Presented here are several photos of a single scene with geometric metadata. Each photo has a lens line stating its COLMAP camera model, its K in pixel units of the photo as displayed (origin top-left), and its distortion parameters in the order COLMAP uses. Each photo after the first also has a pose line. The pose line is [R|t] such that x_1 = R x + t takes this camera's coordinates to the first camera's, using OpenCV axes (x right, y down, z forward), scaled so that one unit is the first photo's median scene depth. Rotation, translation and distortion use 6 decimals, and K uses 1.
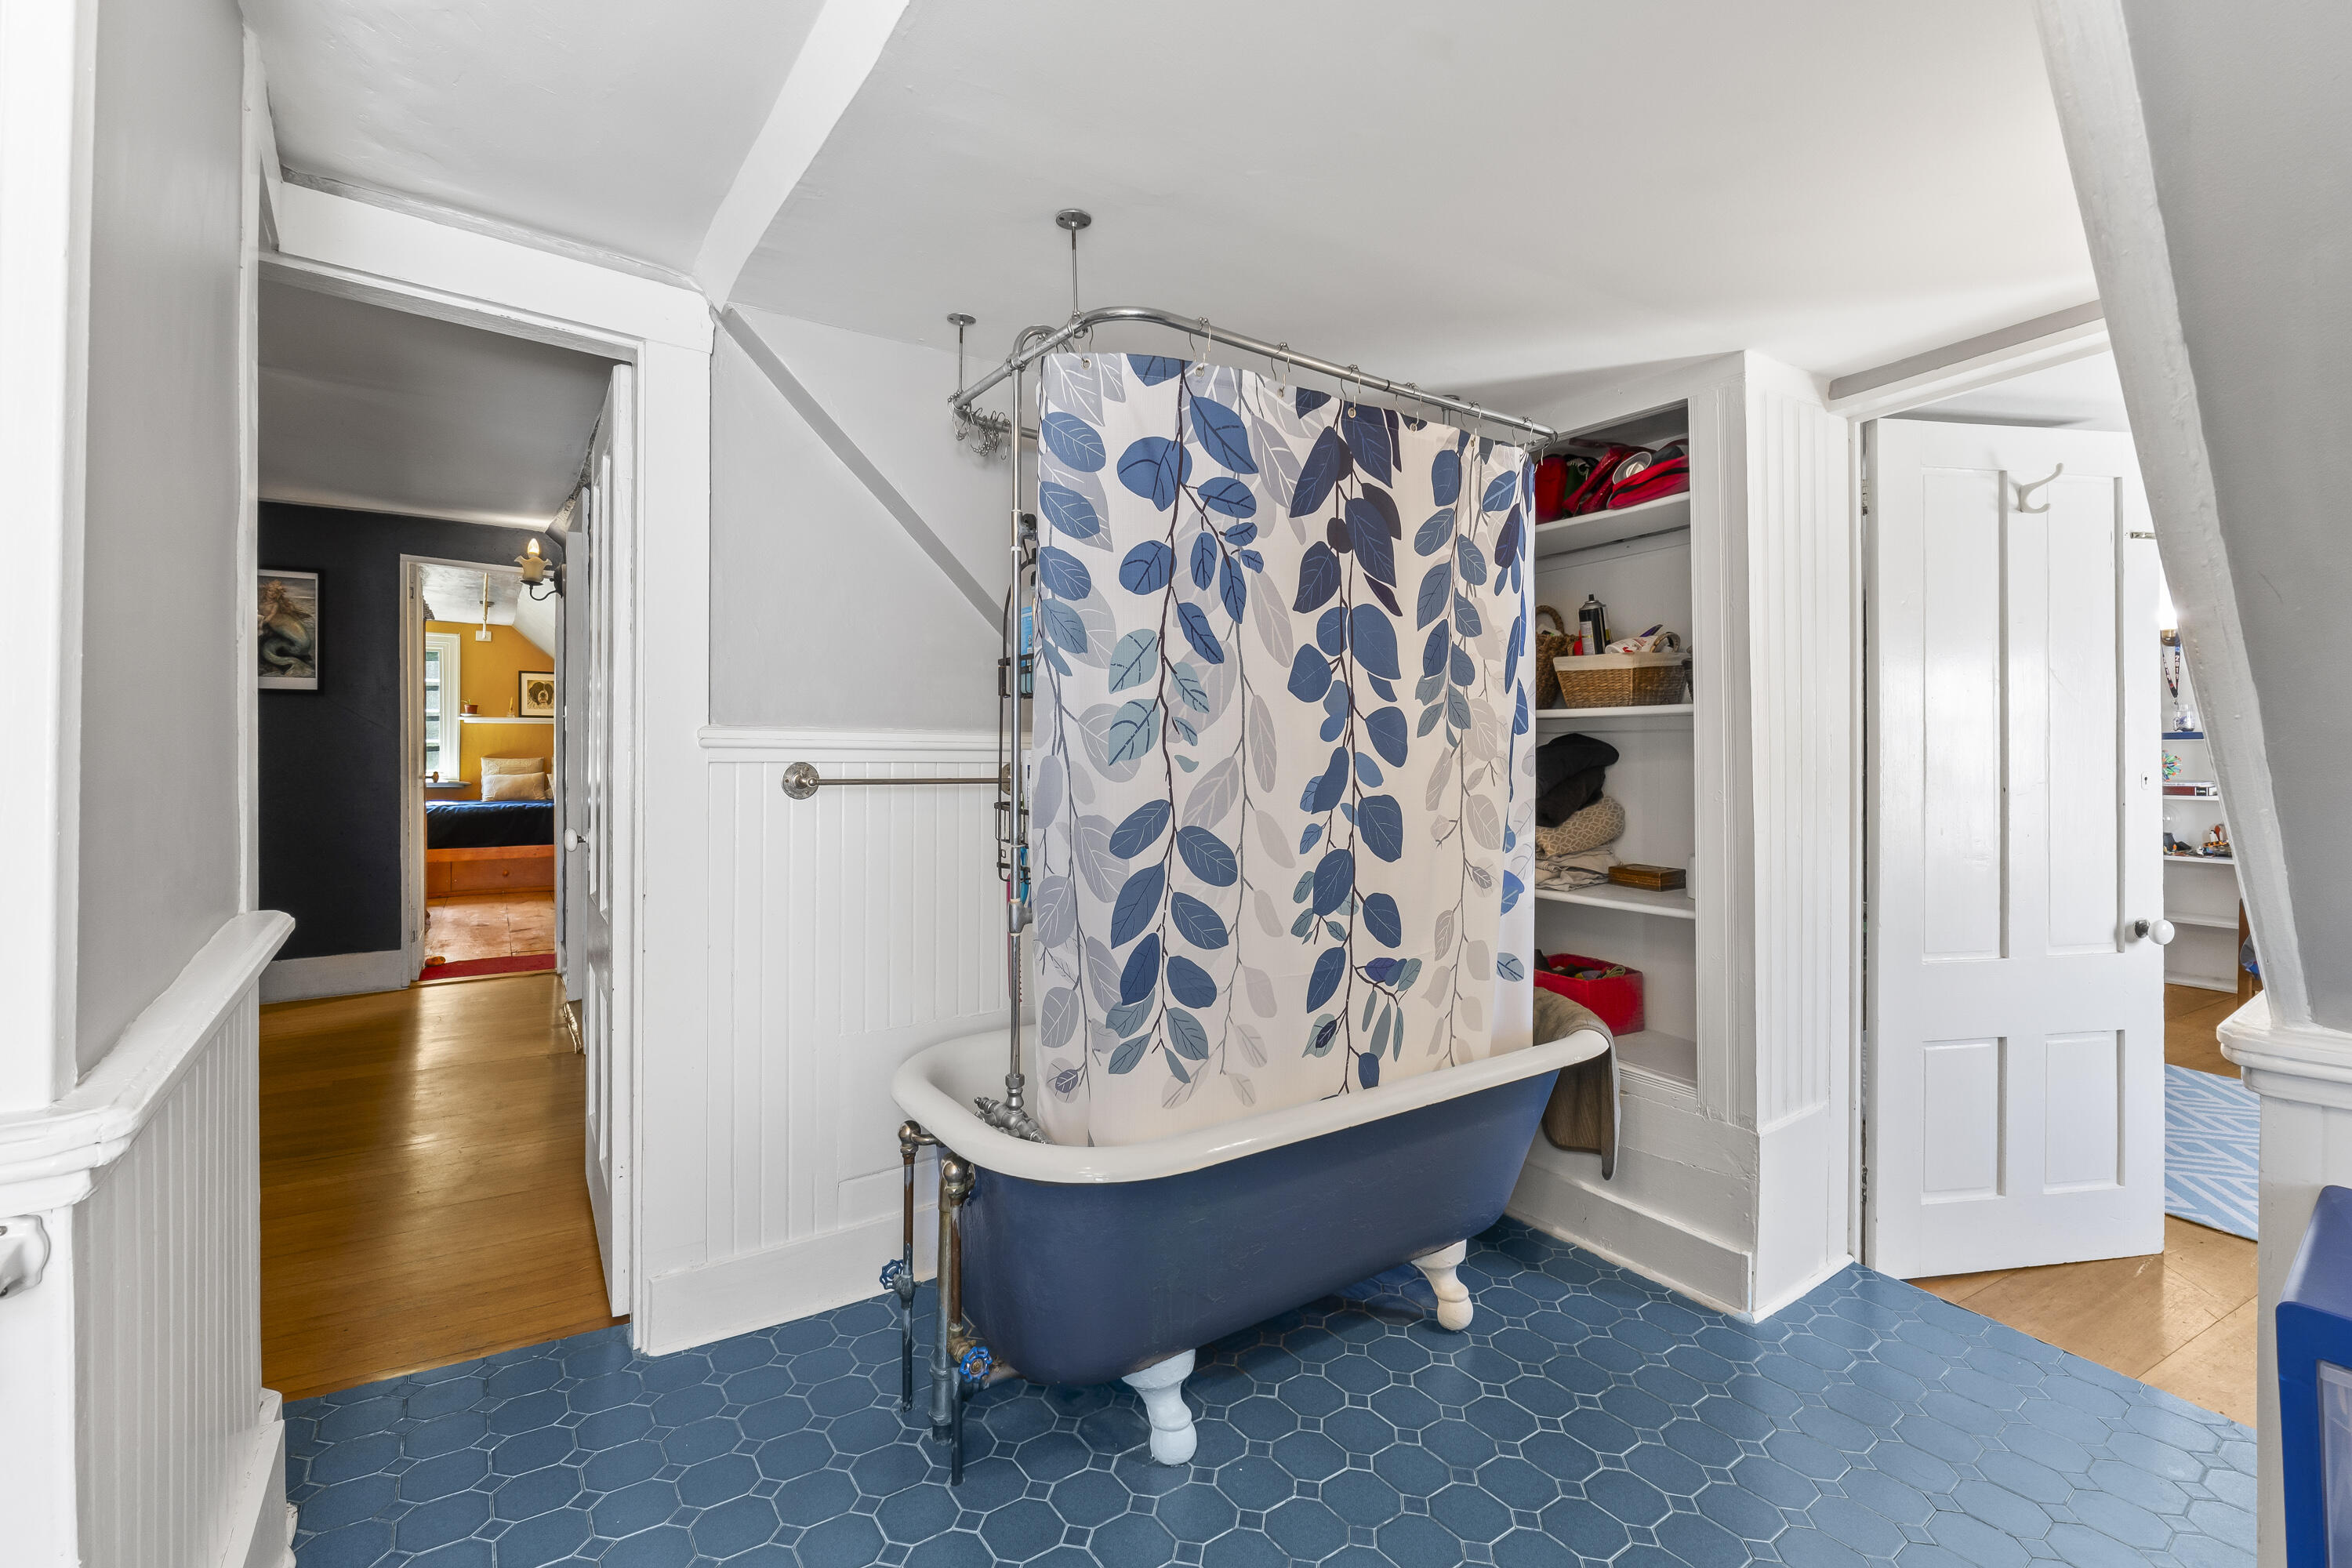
lens RADIAL K [[1016.3, 0, 1171.5], [0, 1016.3, 769.6], [0, 0, 1]] dist [-0.000673, -0.000064]
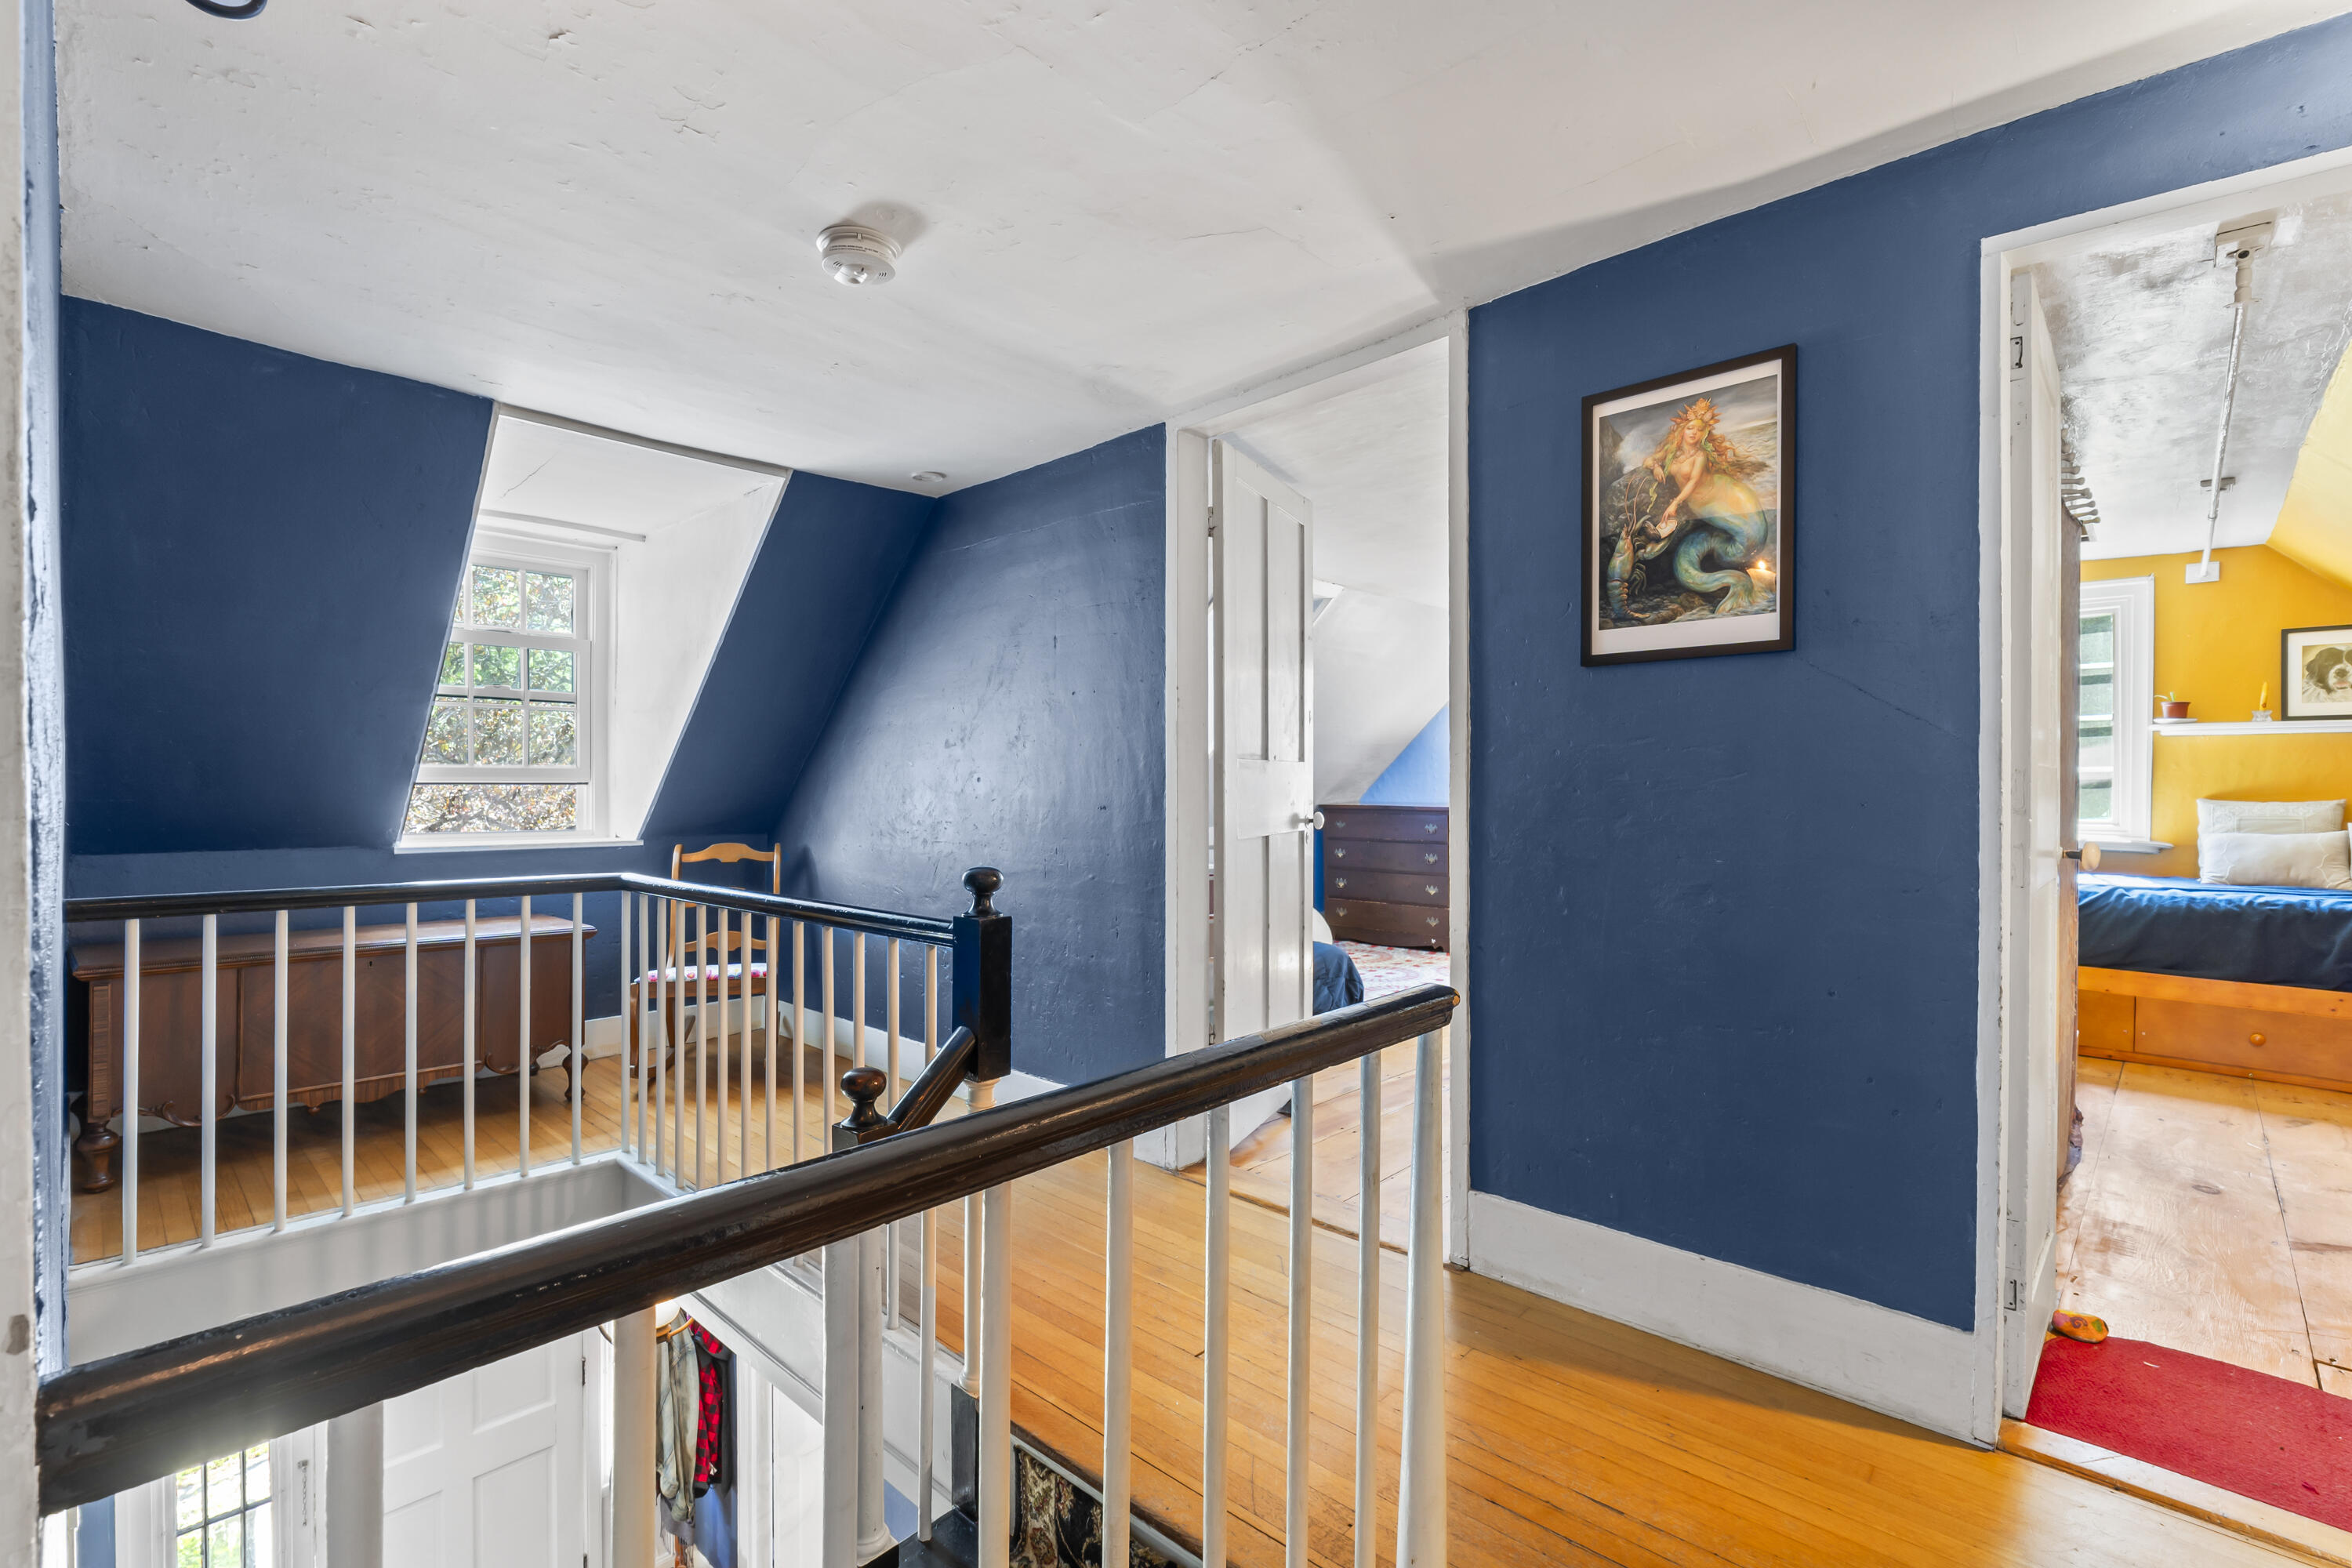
lens RADIAL K [[1041.4, 0, 1172.2], [0, 1041.4, 795.7], [0, 0, 1]] dist [0.000917, 0.000024]
pose [[0.207099, 0.000922, -0.978320, -0.262844], [-0.013538, 0.999907, -0.001923, -0.005535], [0.978226, 0.013642, 0.207092, 0.370962]]
